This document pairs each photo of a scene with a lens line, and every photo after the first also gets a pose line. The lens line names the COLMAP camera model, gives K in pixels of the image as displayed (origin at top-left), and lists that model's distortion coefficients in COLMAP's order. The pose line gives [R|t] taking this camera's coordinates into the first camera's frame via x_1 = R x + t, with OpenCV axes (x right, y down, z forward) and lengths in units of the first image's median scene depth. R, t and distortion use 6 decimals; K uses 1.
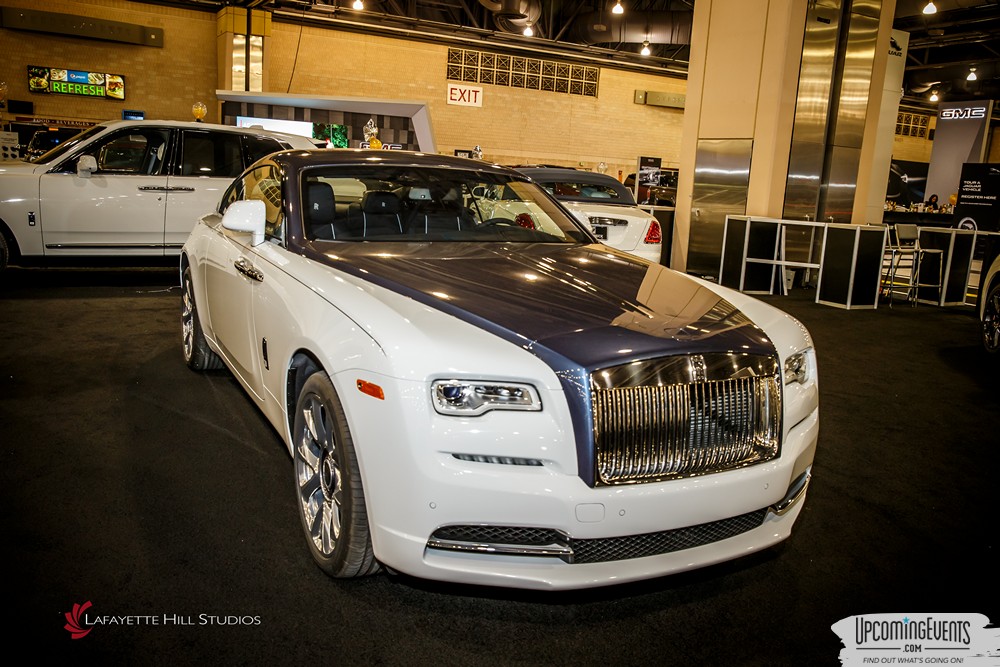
lens RADIAL K [[860.8, 0, 500.5], [0, 860.8, 340.4], [0, 0, 1]] dist [0.013040, 0.027529]
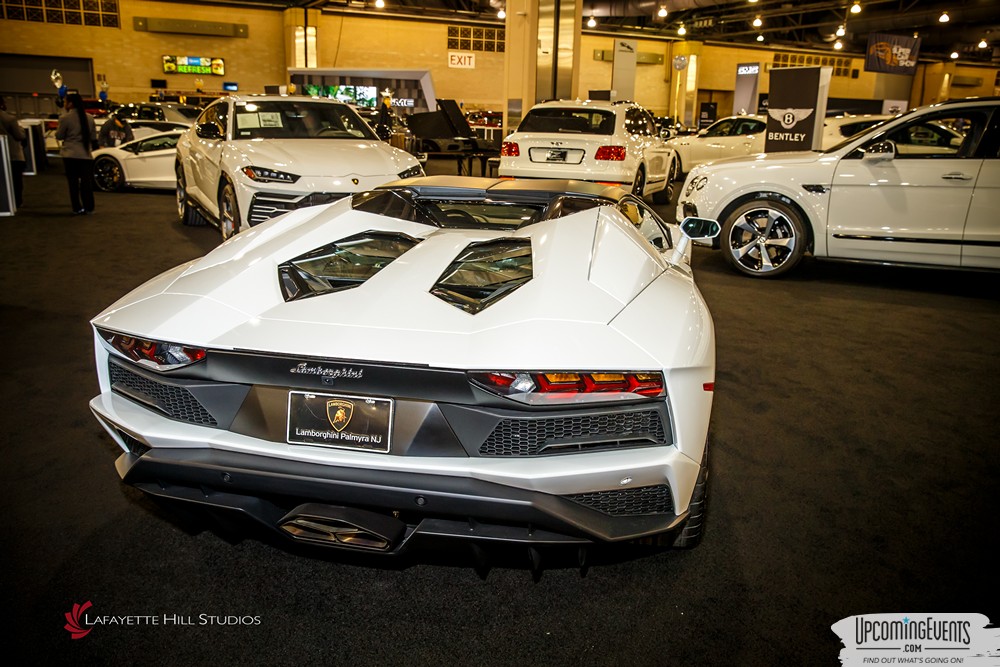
lens RADIAL K [[860.8, 0, 495.1], [0, 860.8, 332.7], [0, 0, 1]] dist [0.013040, 0.027529]
pose [[0.997757, -0.018753, -0.064253, 0.107235], [0.021970, 0.998520, 0.049742, 0.092970], [0.063225, -0.051042, 0.996693, -0.443903]]
